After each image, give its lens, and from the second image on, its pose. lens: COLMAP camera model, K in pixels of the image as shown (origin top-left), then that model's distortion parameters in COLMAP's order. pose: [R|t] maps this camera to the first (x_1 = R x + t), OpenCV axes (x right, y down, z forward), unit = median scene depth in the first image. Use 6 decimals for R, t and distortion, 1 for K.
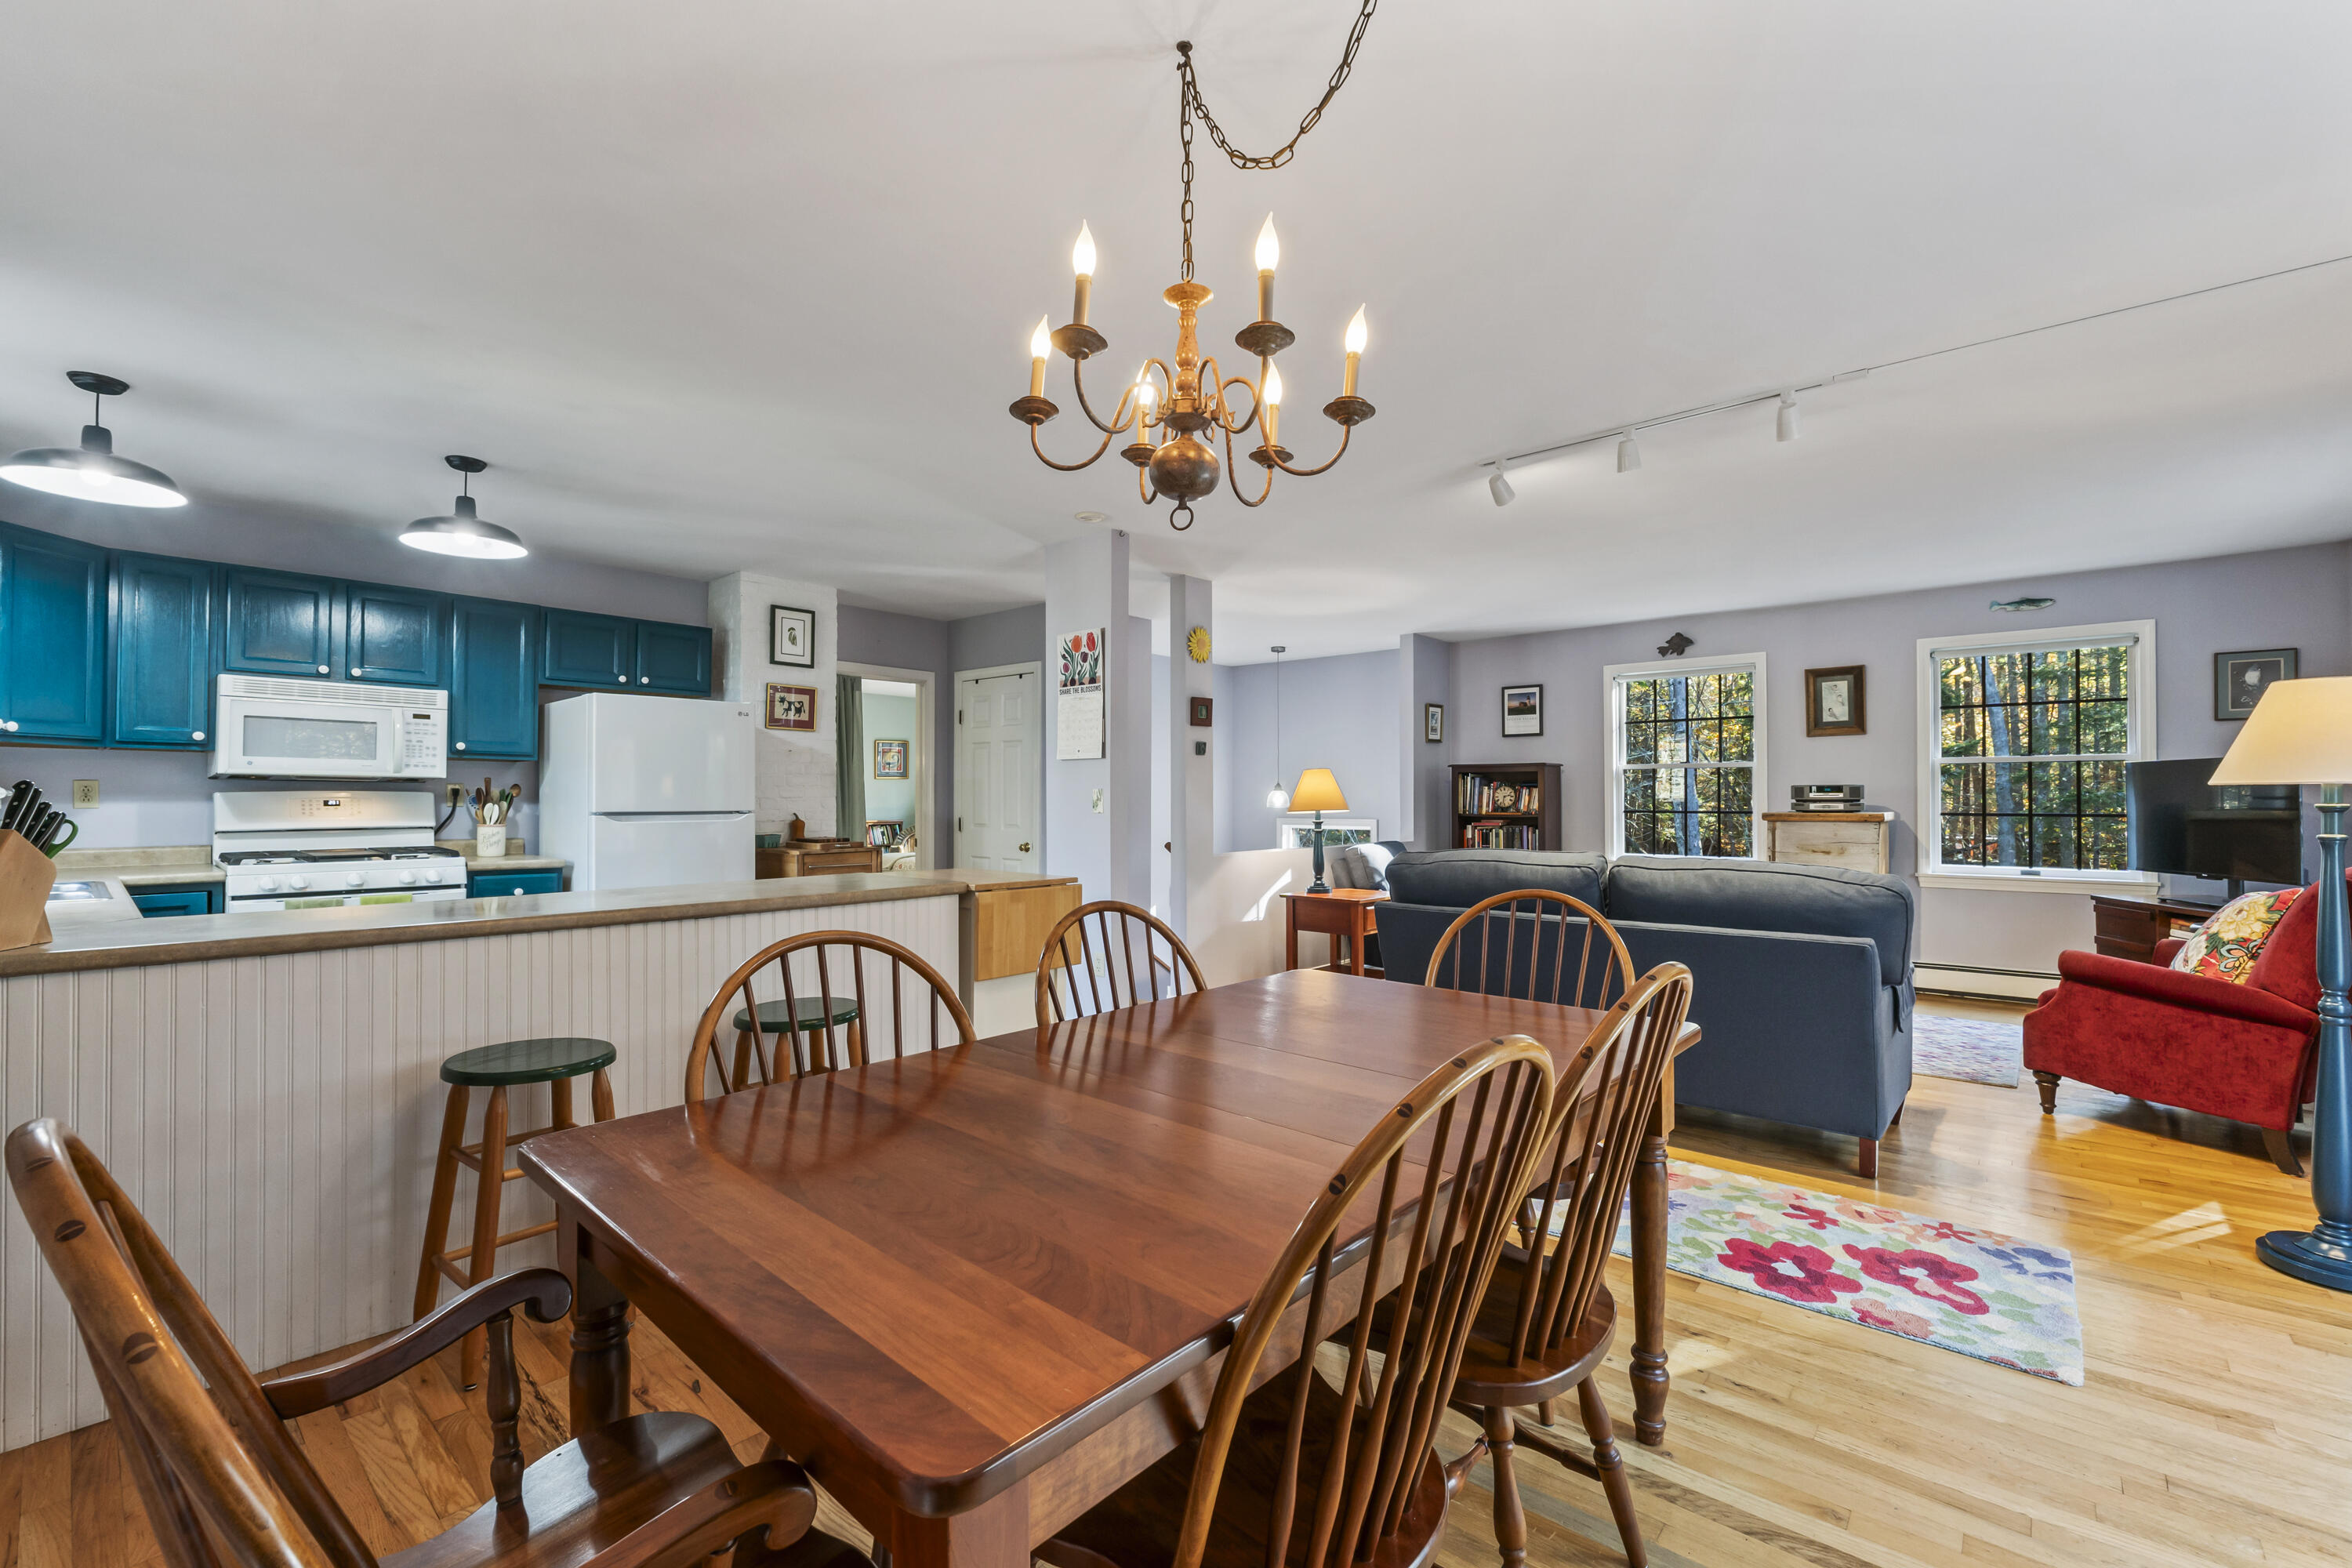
lens RADIAL K [[983.4, 0, 1180.9], [0, 983.4, 782.9], [0, 0, 1]] dist [-0.002429, 0.000019]
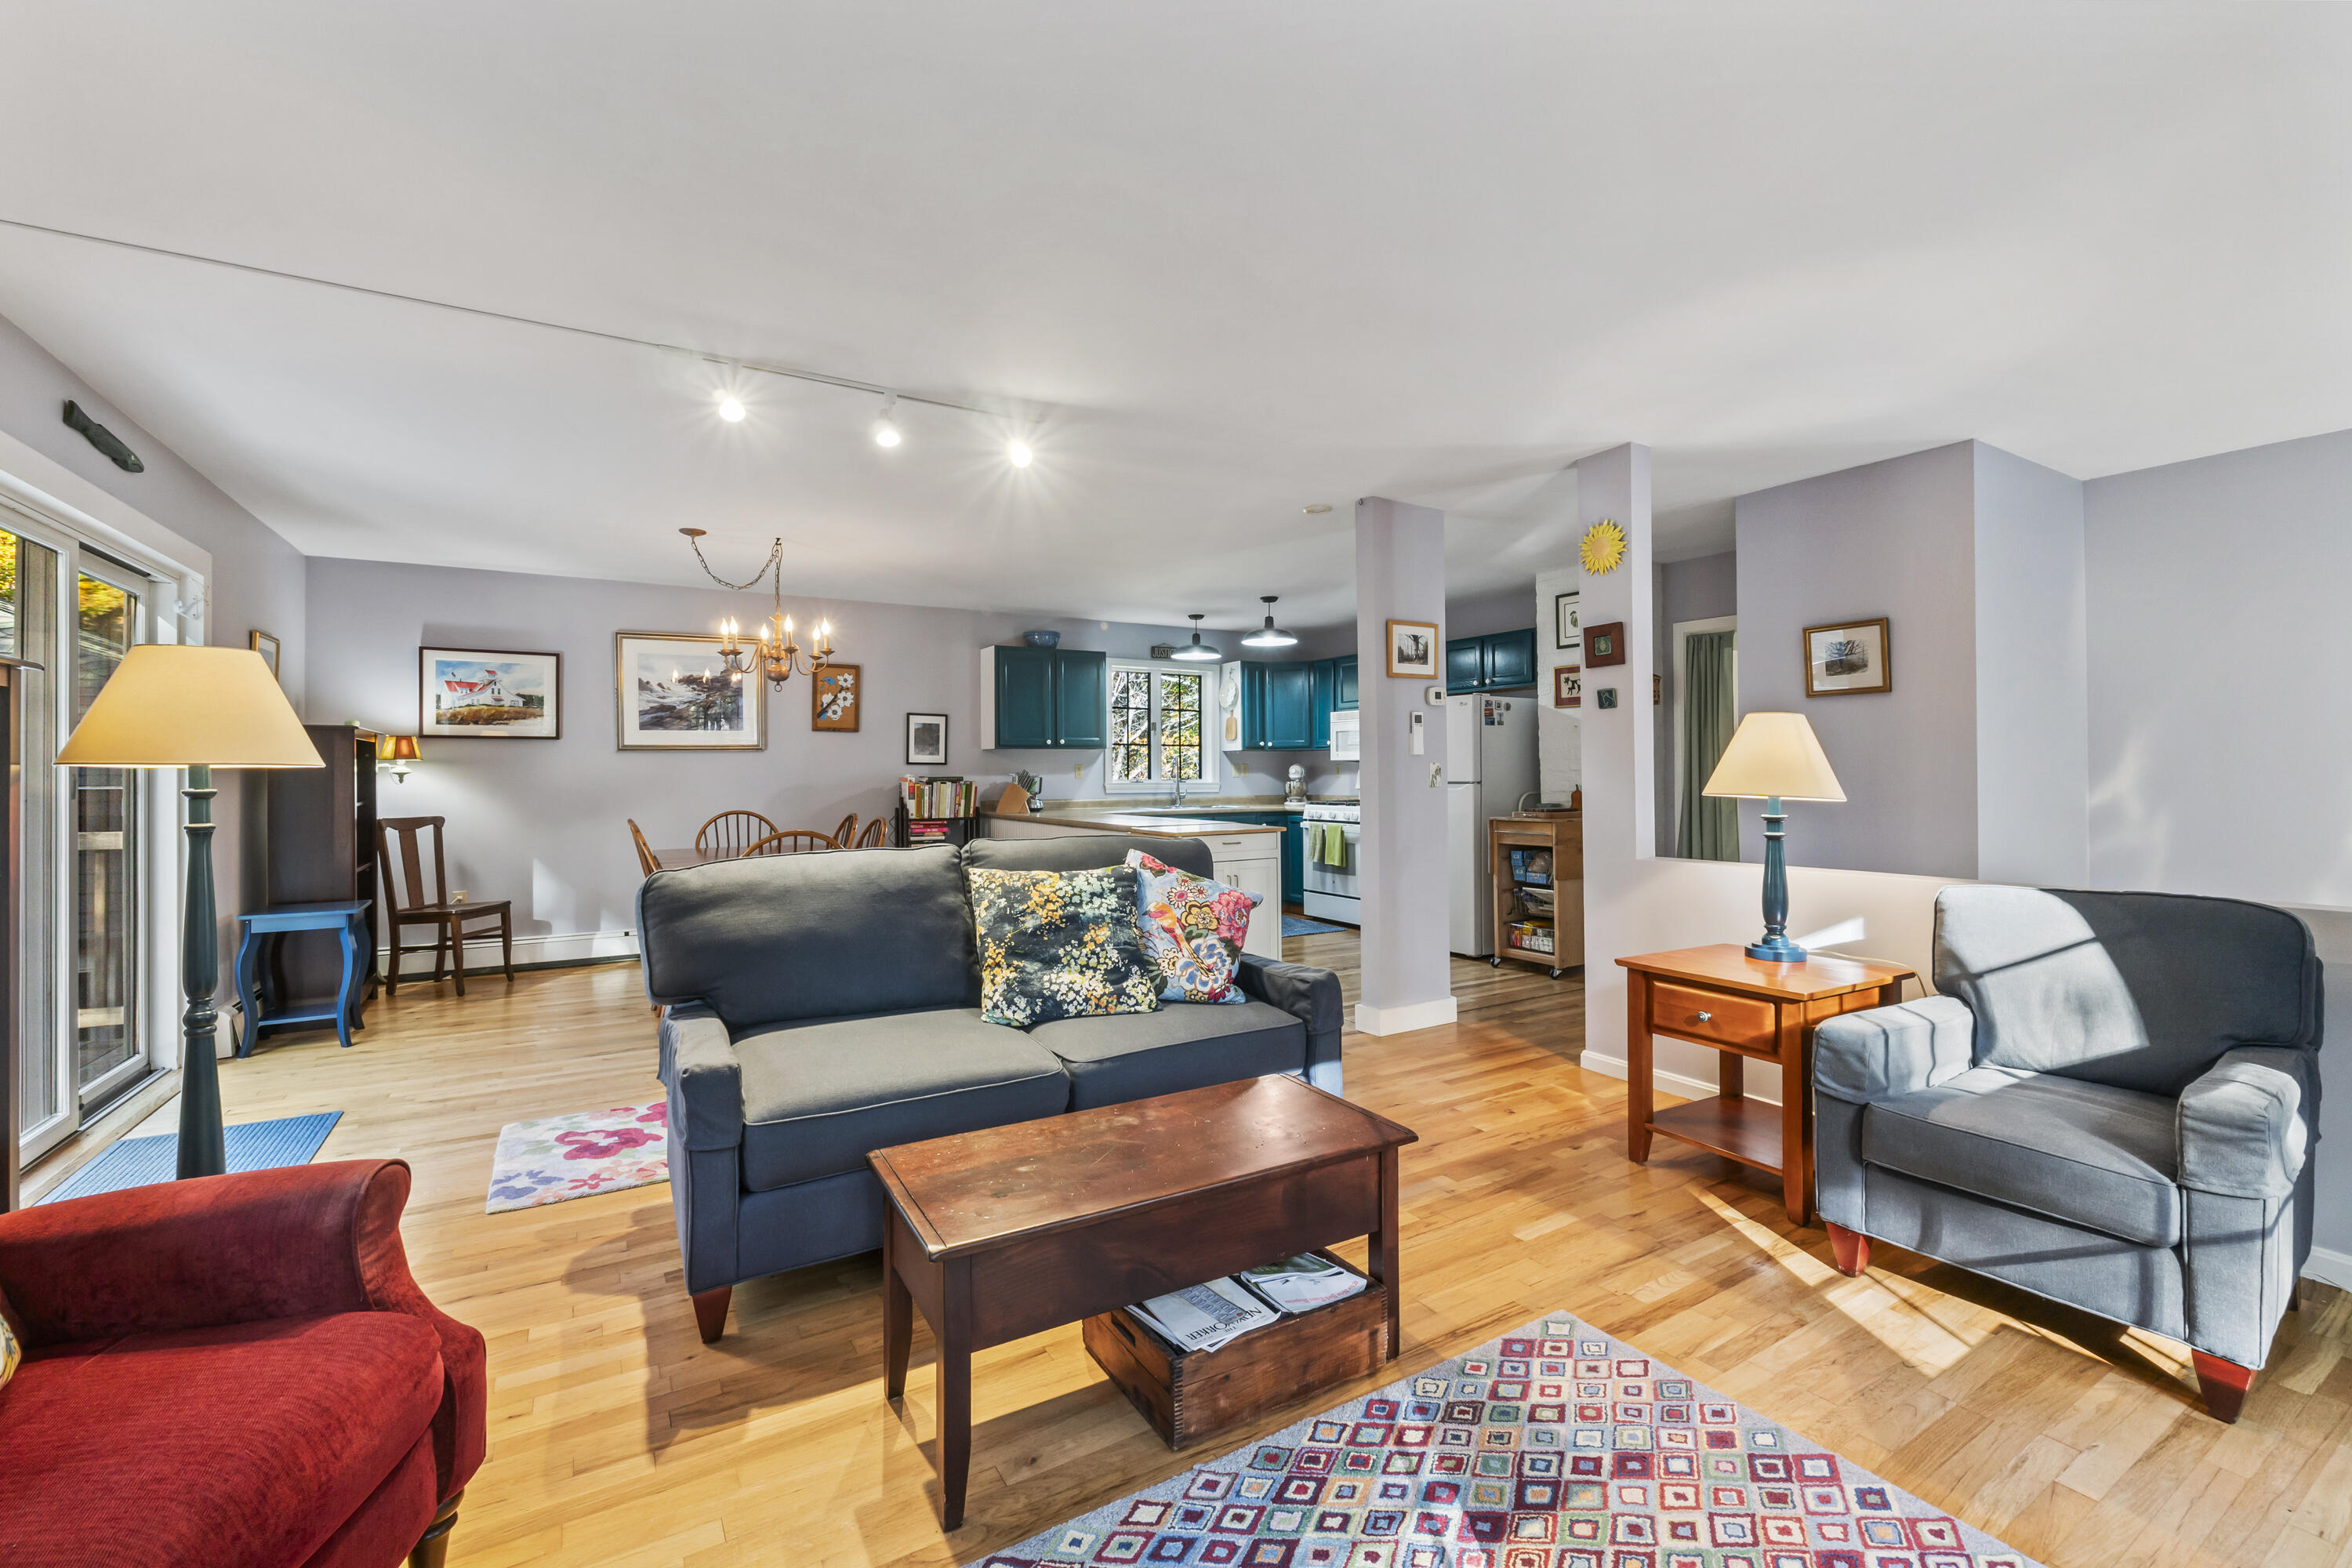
lens RADIAL K [[983.4, 0, 1180.9], [0, 983.4, 782.9], [0, 0, 1]] dist [-0.002429, 0.000019]
pose [[-0.304501, 0.012387, -0.952431, 1.137663], [0.021538, 0.999749, 0.006117, 0.019399], [0.952268, -0.018651, -0.304692, 1.383606]]
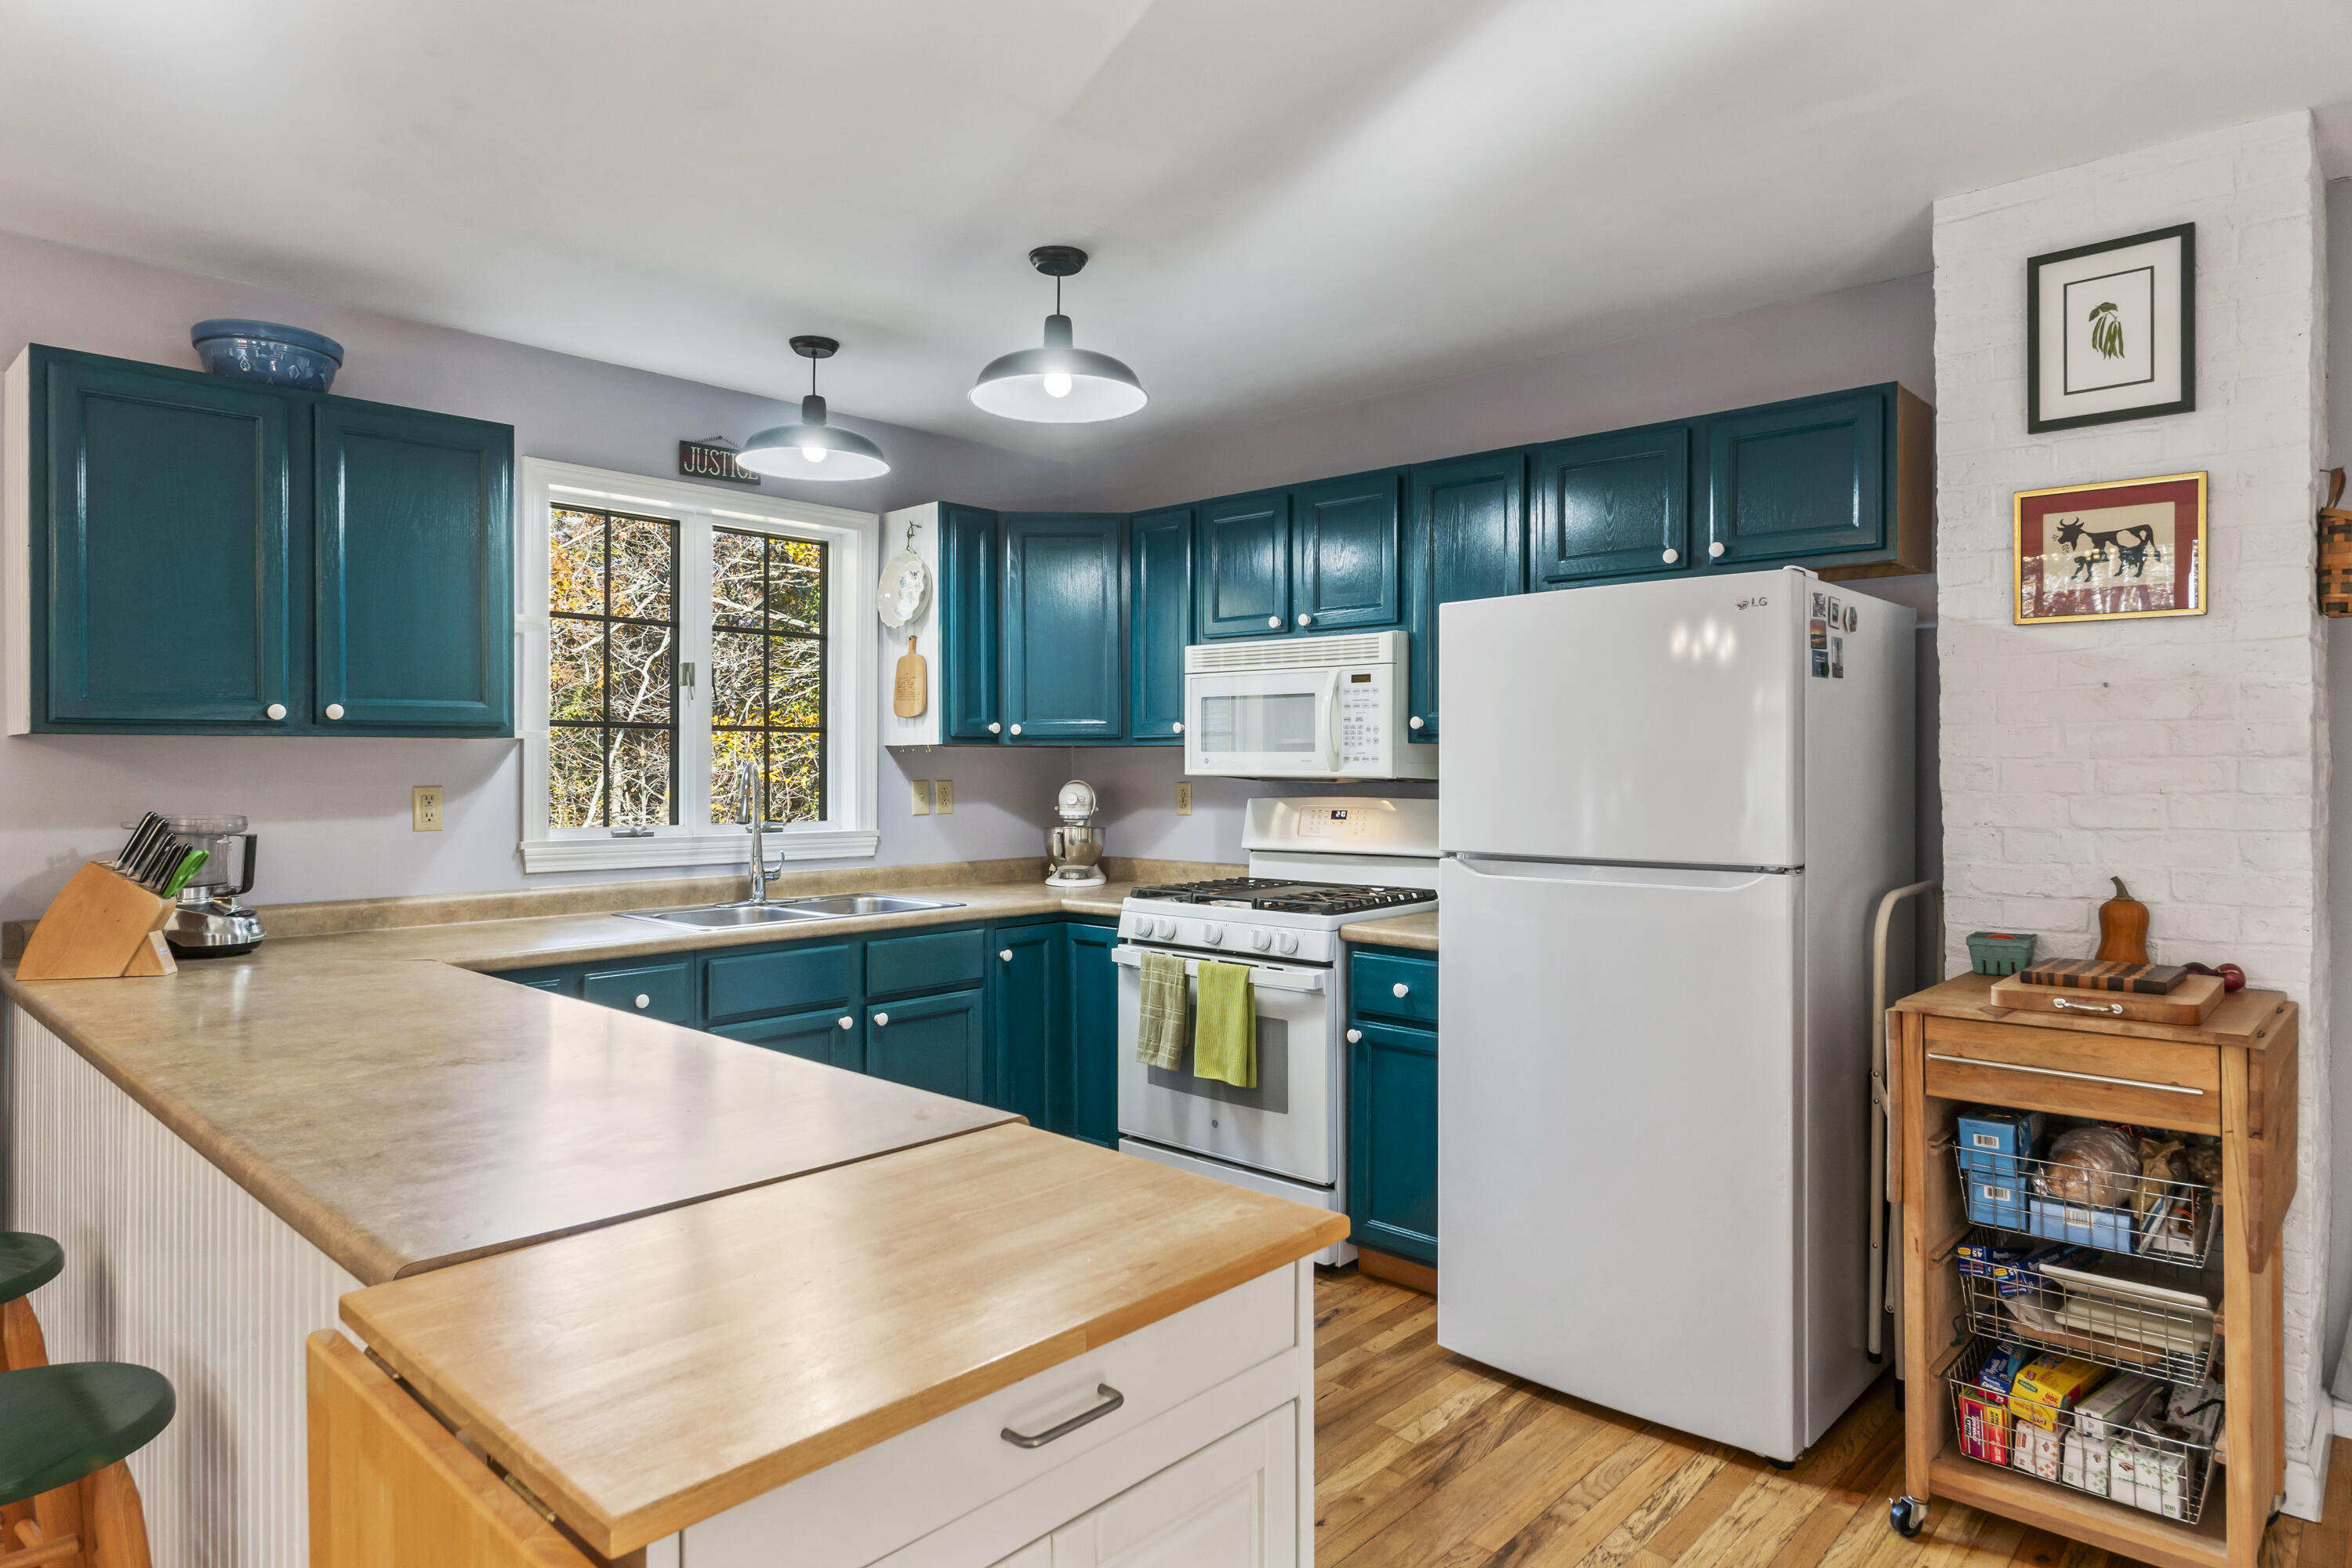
lens RADIAL K [[1353.2, 0, 1179.5], [0, 1353.2, 774.4], [0, 0, 1]] dist [-0.001517, 0.000153]
pose [[-0.030721, 0.005203, -0.999514, 0.088221], [0.016064, 0.999860, 0.004711, -0.015749], [0.999399, -0.015911, -0.030800, 1.068996]]
